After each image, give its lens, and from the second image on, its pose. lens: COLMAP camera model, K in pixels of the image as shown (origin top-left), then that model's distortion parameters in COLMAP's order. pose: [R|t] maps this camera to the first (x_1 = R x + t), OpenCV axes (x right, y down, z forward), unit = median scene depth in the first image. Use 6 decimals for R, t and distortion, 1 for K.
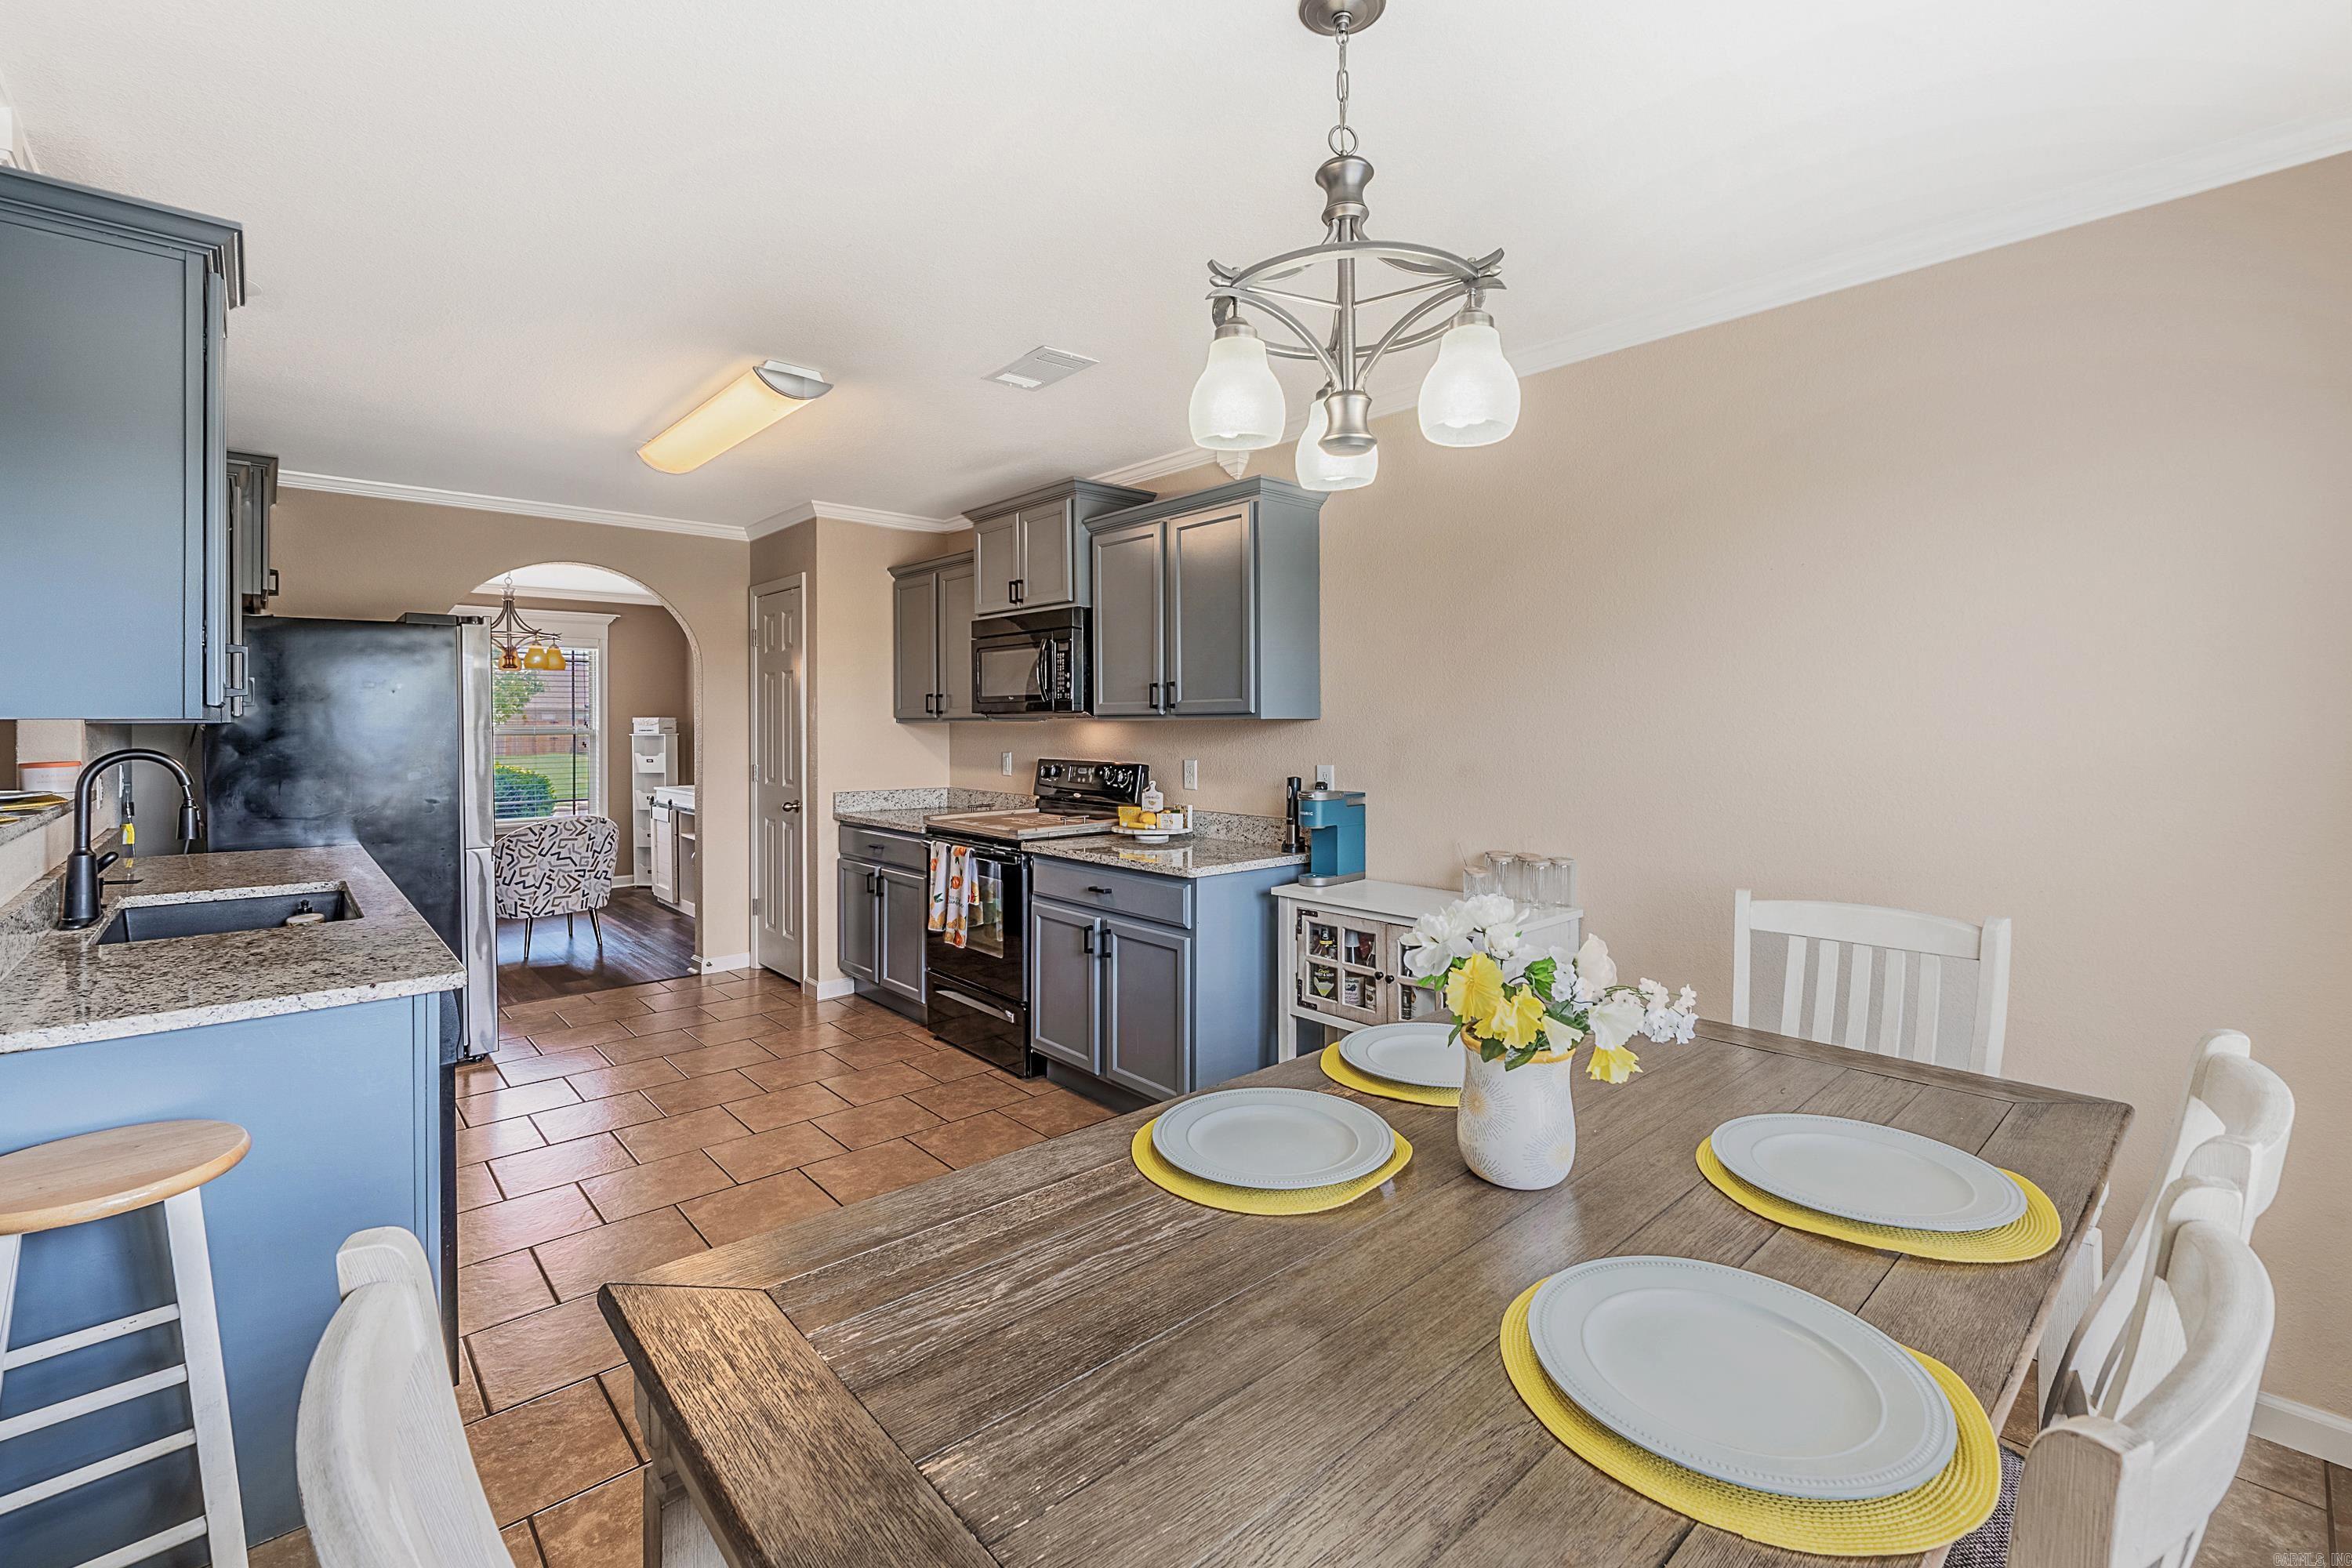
lens RADIAL K [[1029.1, 0, 1173.1], [0, 1029.1, 712.6], [0, 0, 1]] dist [-0.001618, -0.000166]
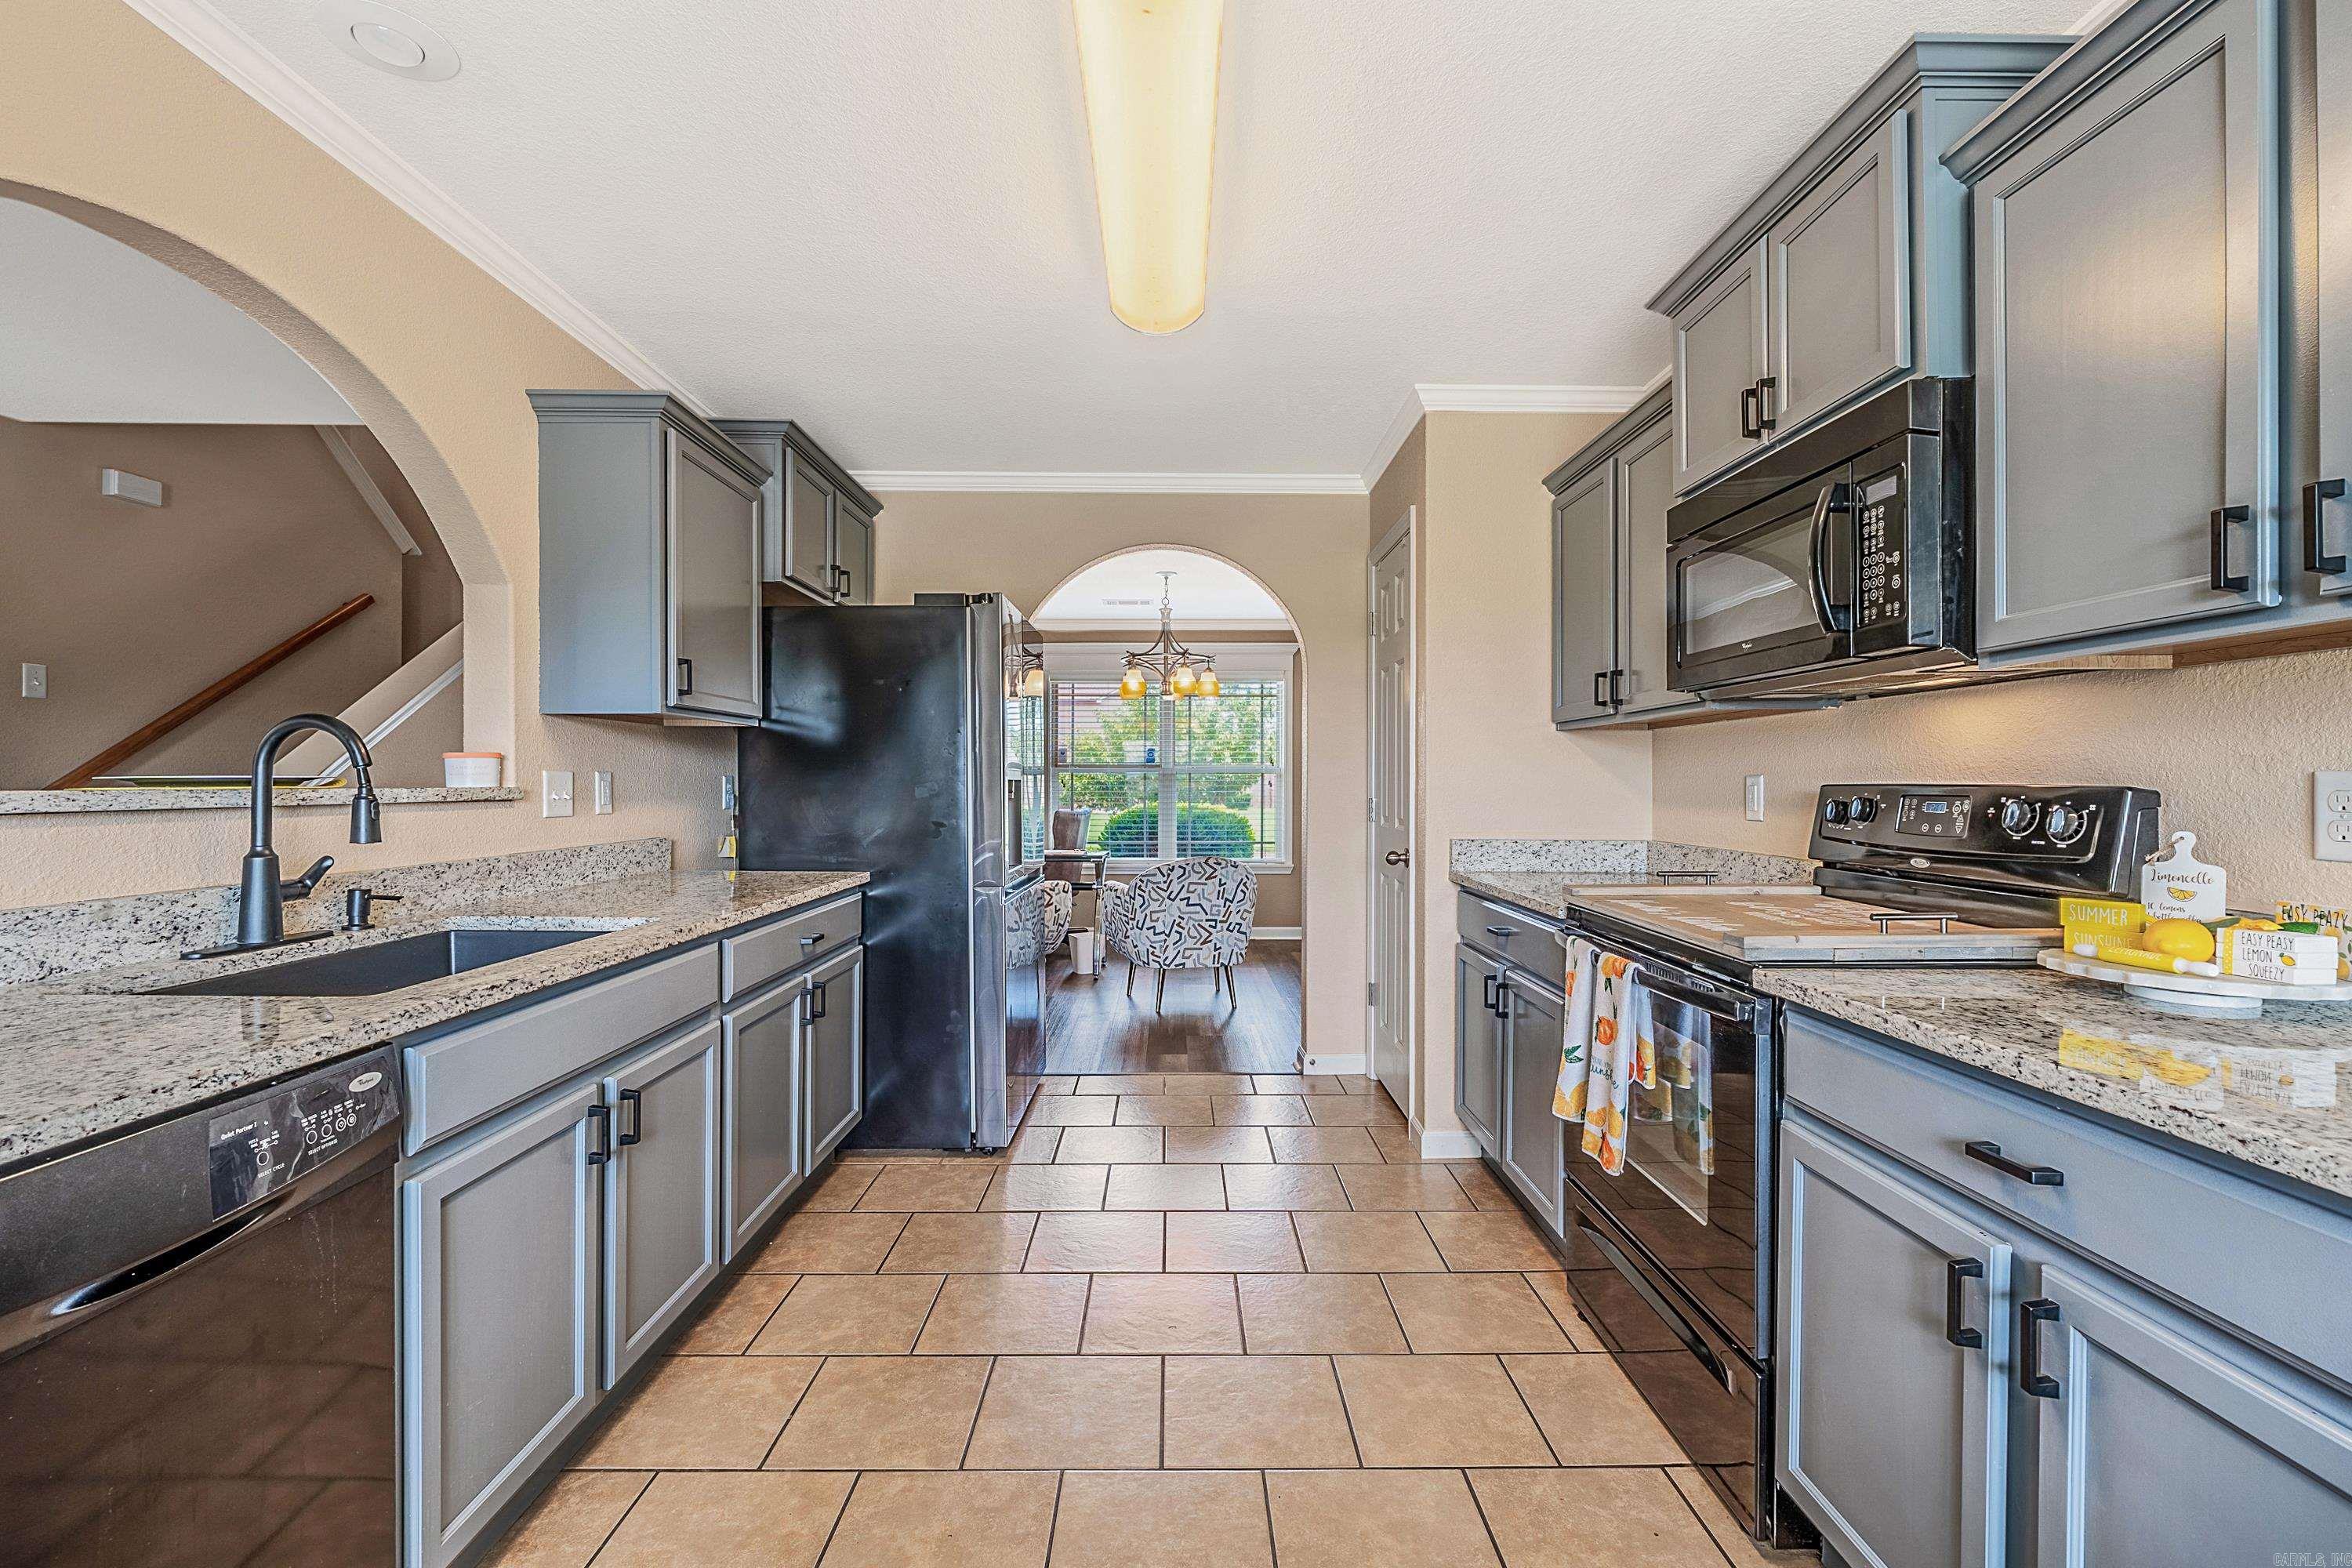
lens RADIAL K [[1007.3, 0, 1182.3], [0, 1007.3, 785.2], [0, 0, 1]] dist [-0.003296, -0.000677]
pose [[0.750521, 0.005754, -0.660821, -0.050907], [0.000956, 0.999952, 0.009792, 0.046673], [0.660845, -0.007981, 0.750480, 0.517748]]
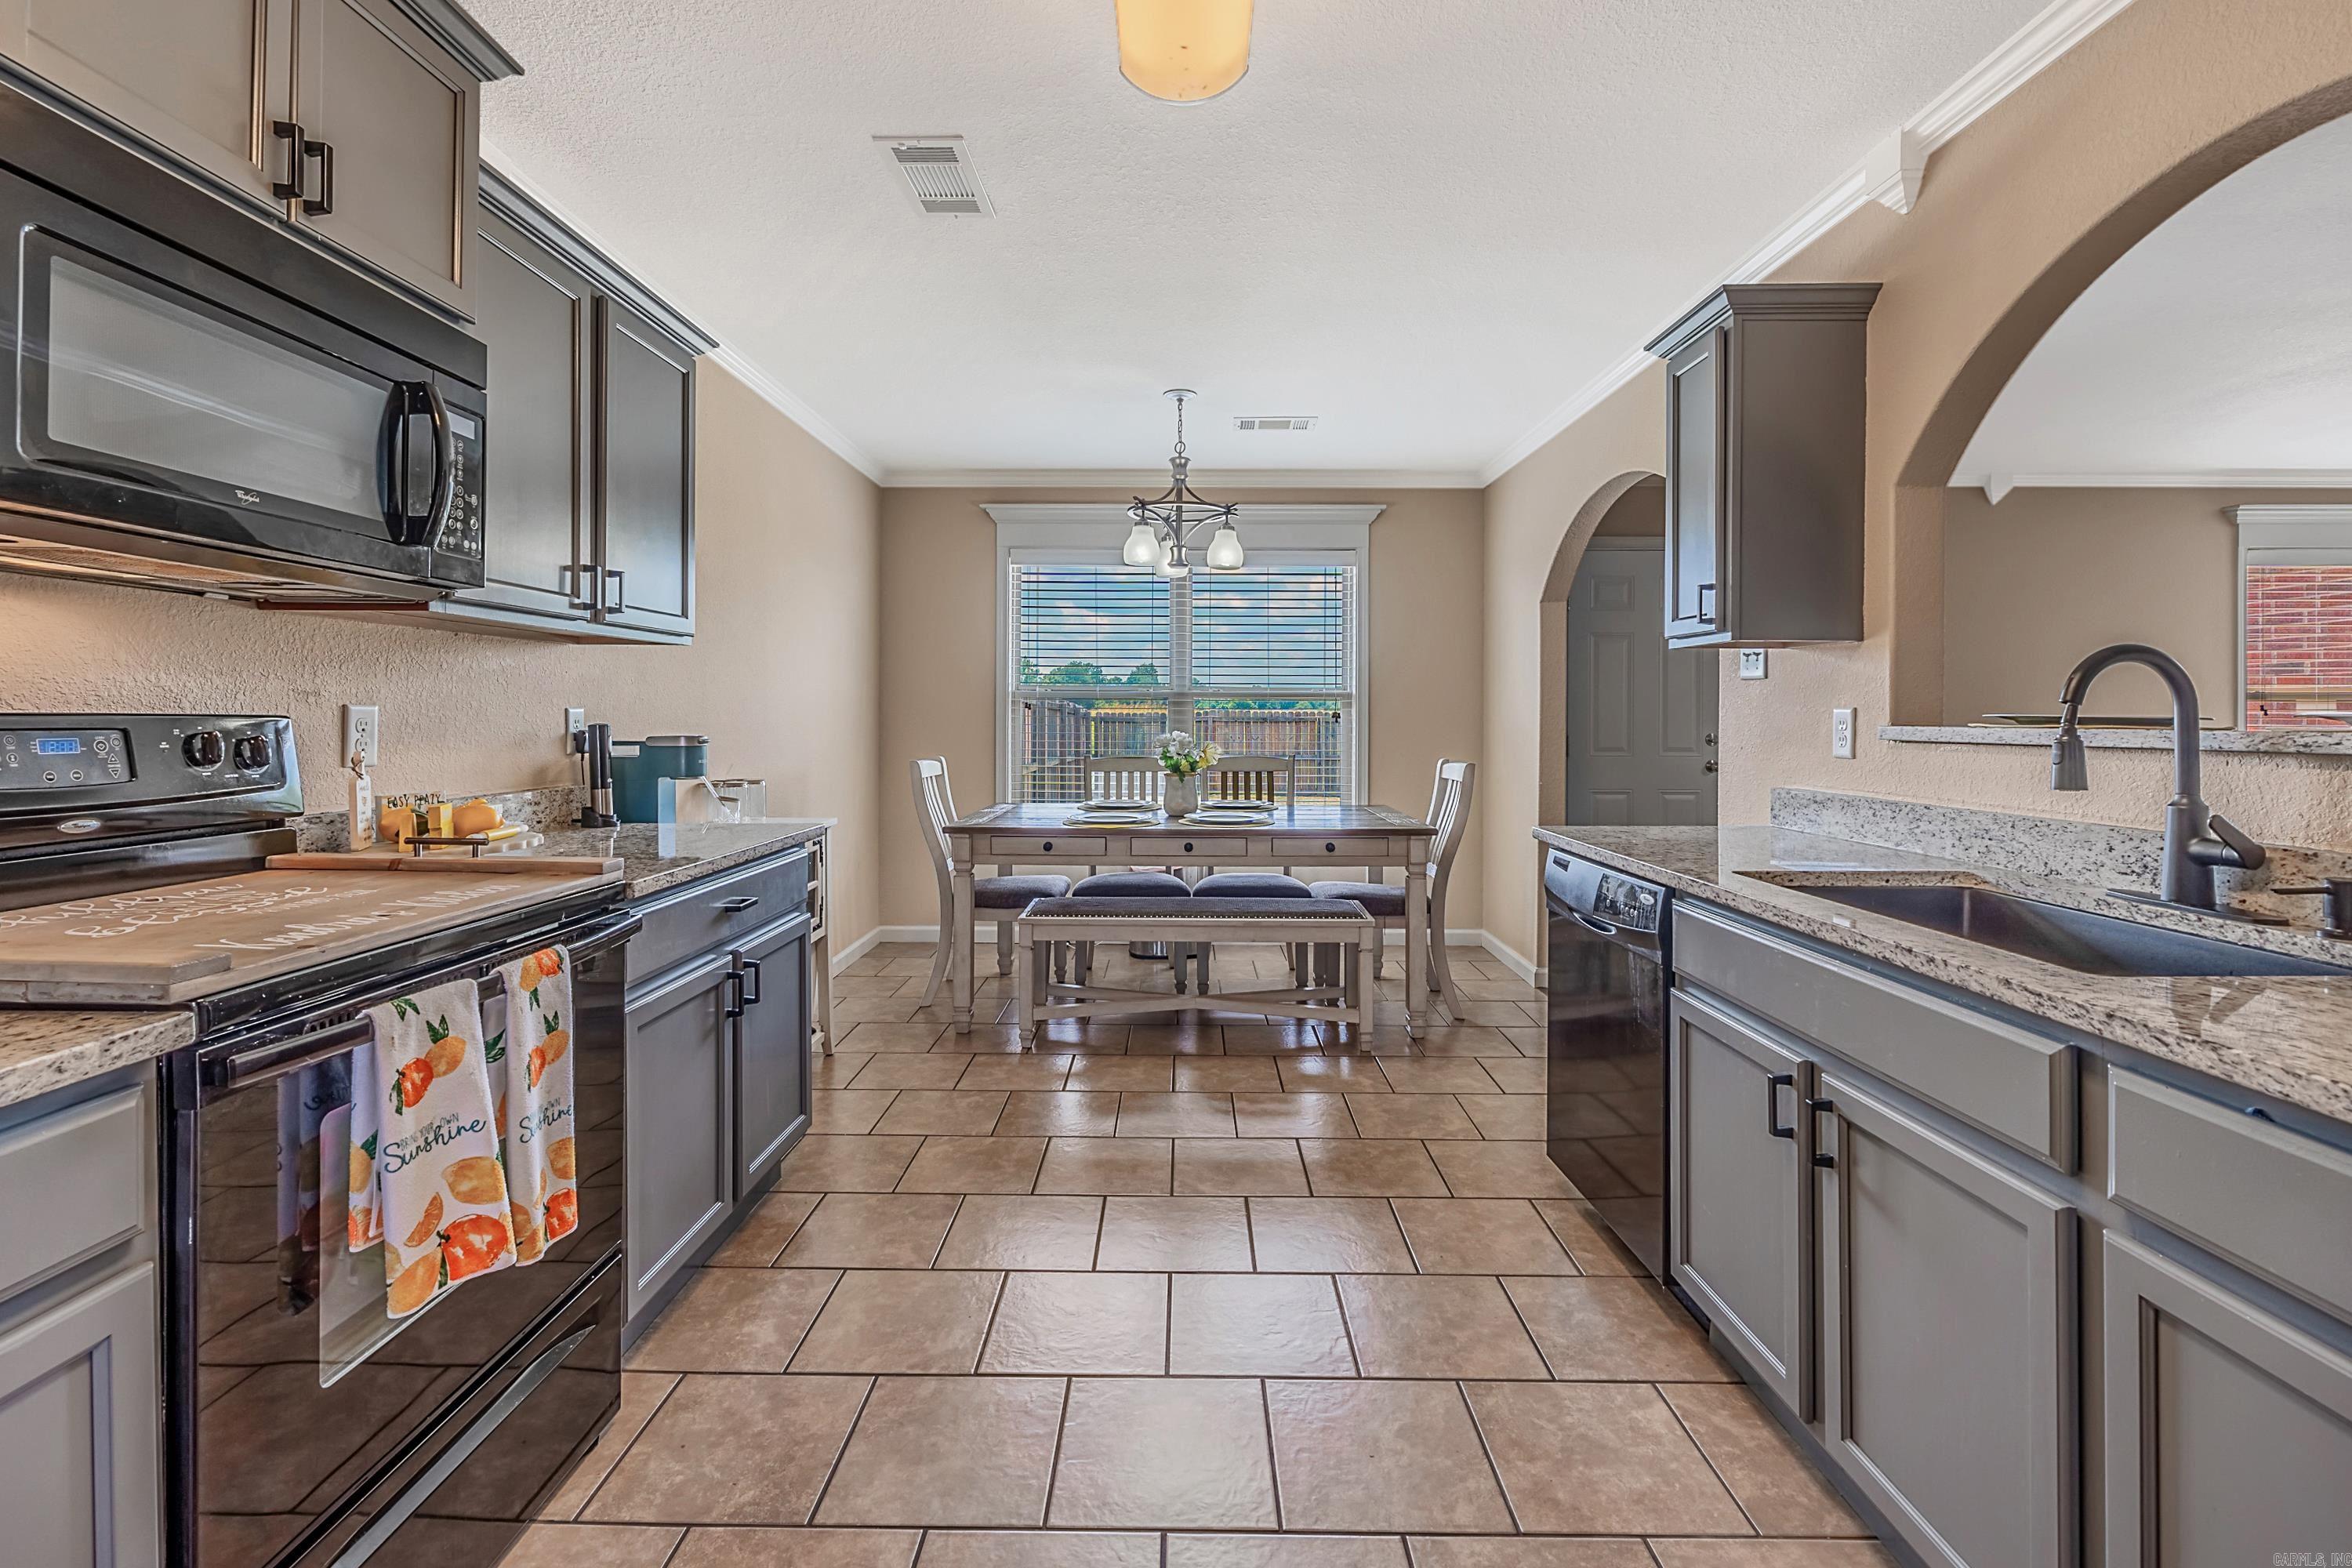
lens RADIAL K [[1029.1, 0, 1173.1], [0, 1029.1, 712.6], [0, 0, 1]] dist [-0.001618, -0.000166]
pose [[-0.737380, 0.002190, 0.675475, -0.582526], [-0.006619, 0.999923, -0.010468, 0.051793], [-0.675446, -0.012190, -0.737309, 1.095616]]
